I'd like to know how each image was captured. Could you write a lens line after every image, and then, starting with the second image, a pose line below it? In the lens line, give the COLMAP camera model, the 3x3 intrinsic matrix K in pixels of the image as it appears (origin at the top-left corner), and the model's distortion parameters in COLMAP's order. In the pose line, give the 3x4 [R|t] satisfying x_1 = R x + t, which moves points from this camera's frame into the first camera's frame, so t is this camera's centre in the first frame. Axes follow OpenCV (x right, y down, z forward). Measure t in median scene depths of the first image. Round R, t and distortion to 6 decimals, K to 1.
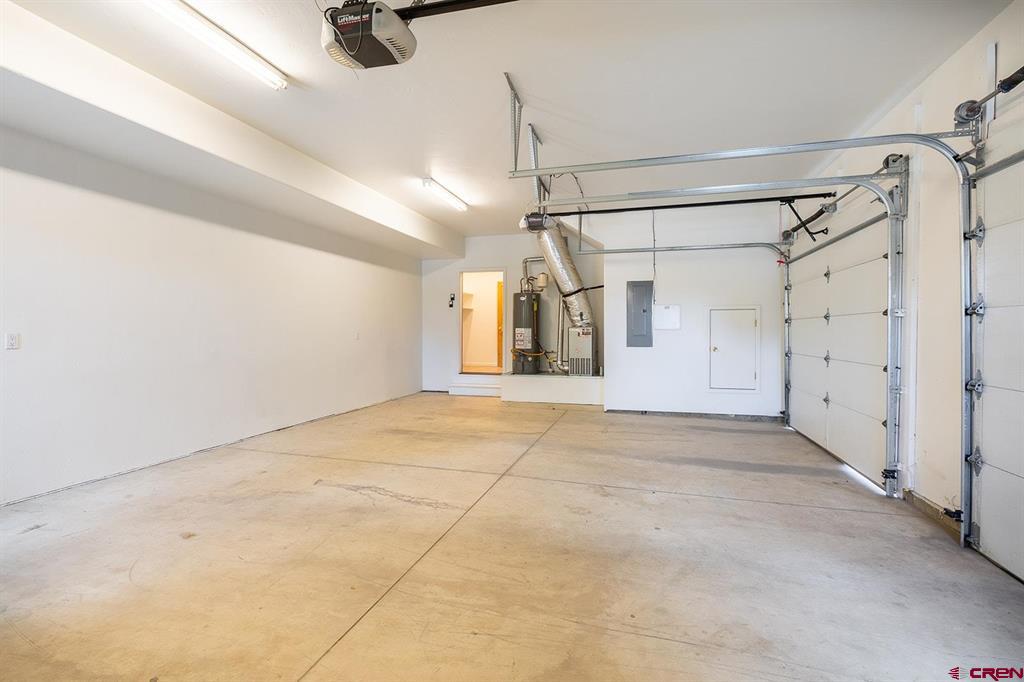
lens RADIAL K [[455.8, 0, 517.8], [0, 455.8, 336.8], [0, 0, 1]] dist [-0.000856, -0.002665]
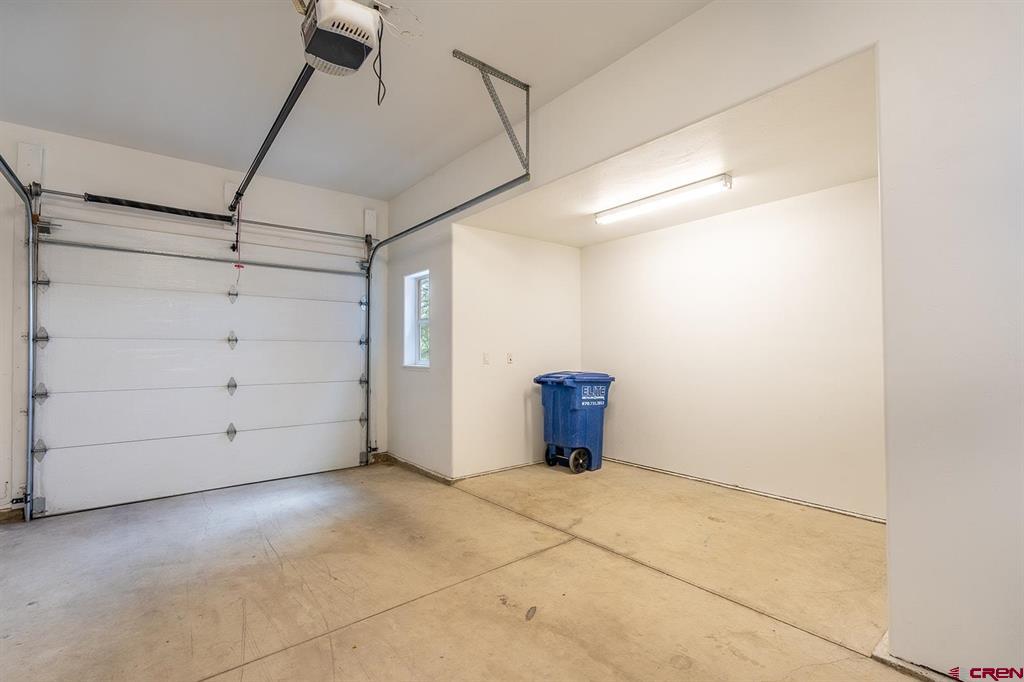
lens RADIAL K [[455.8, 0, 517.9], [0, 455.8, 346.5], [0, 0, 1]] dist [-0.000856, -0.002665]
pose [[-0.814123, 0.010284, 0.580601, -1.169944], [0.013744, 0.999904, 0.001561, -0.026917], [-0.580529, 0.009250, -0.814187, 1.571767]]
